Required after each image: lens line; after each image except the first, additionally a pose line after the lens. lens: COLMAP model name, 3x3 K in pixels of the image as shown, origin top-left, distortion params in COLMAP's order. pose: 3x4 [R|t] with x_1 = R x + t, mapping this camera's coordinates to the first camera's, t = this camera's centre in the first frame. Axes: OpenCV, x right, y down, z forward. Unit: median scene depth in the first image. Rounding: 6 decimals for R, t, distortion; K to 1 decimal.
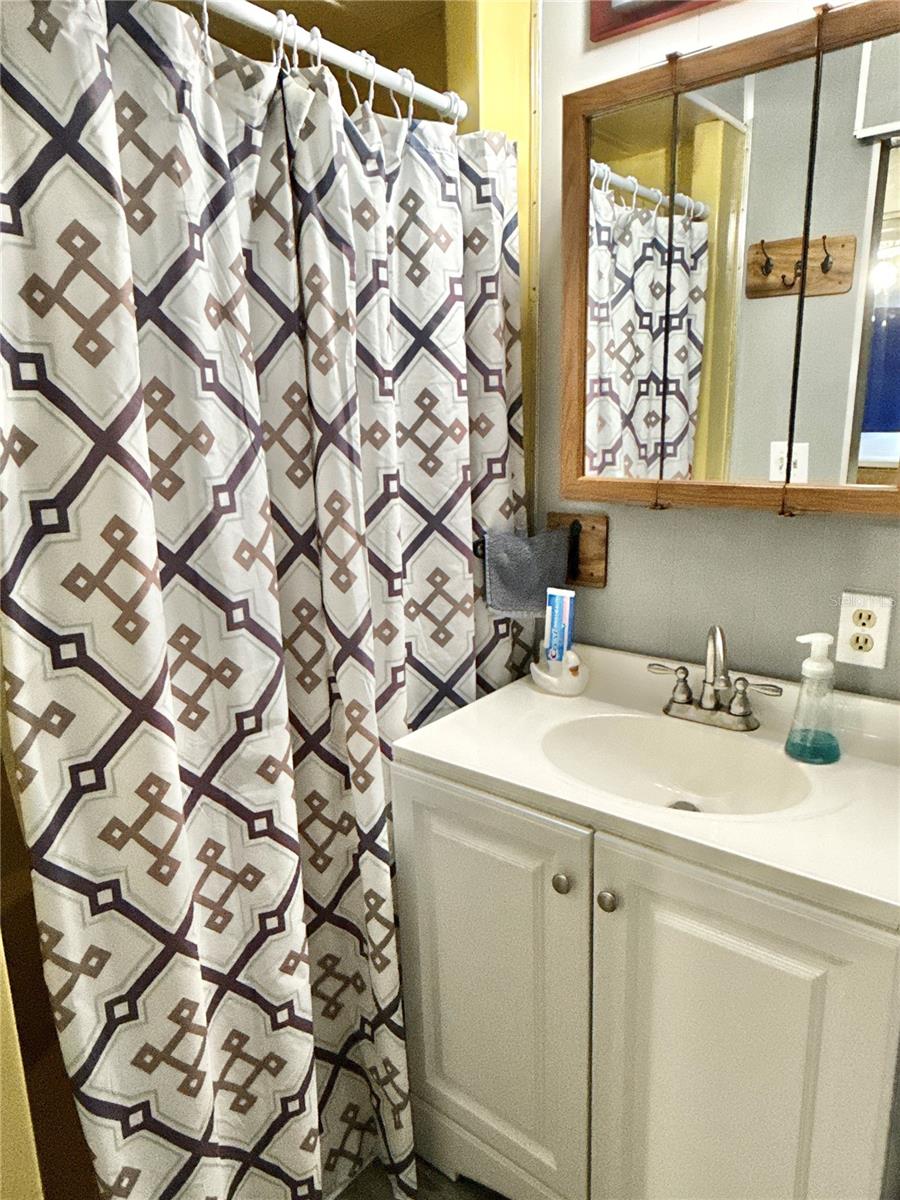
lens RADIAL K [[768.5, 0, 451.4], [0, 768.5, 599.0], [0, 0, 1]] dist [-0.003175, -0.000449]
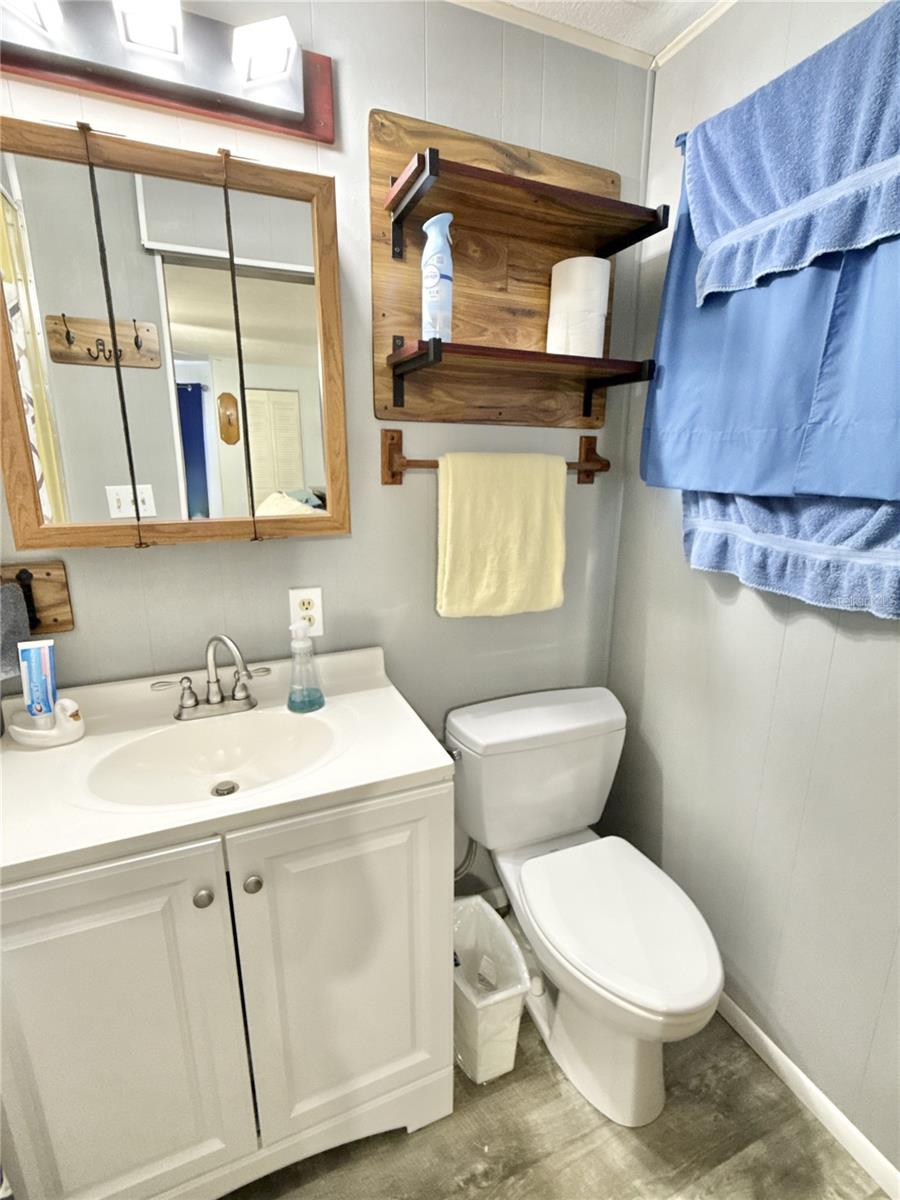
lens RADIAL K [[558.5, 0, 450.0], [0, 558.5, 600.7], [0, 0, 1]] dist [-0.001500, -0.000234]
pose [[0.480709, -0.195503, 0.854808, -0.215197], [0.192831, 0.974535, 0.114445, -0.045887], [-0.855415, 0.109819, 0.506167, 0.203954]]
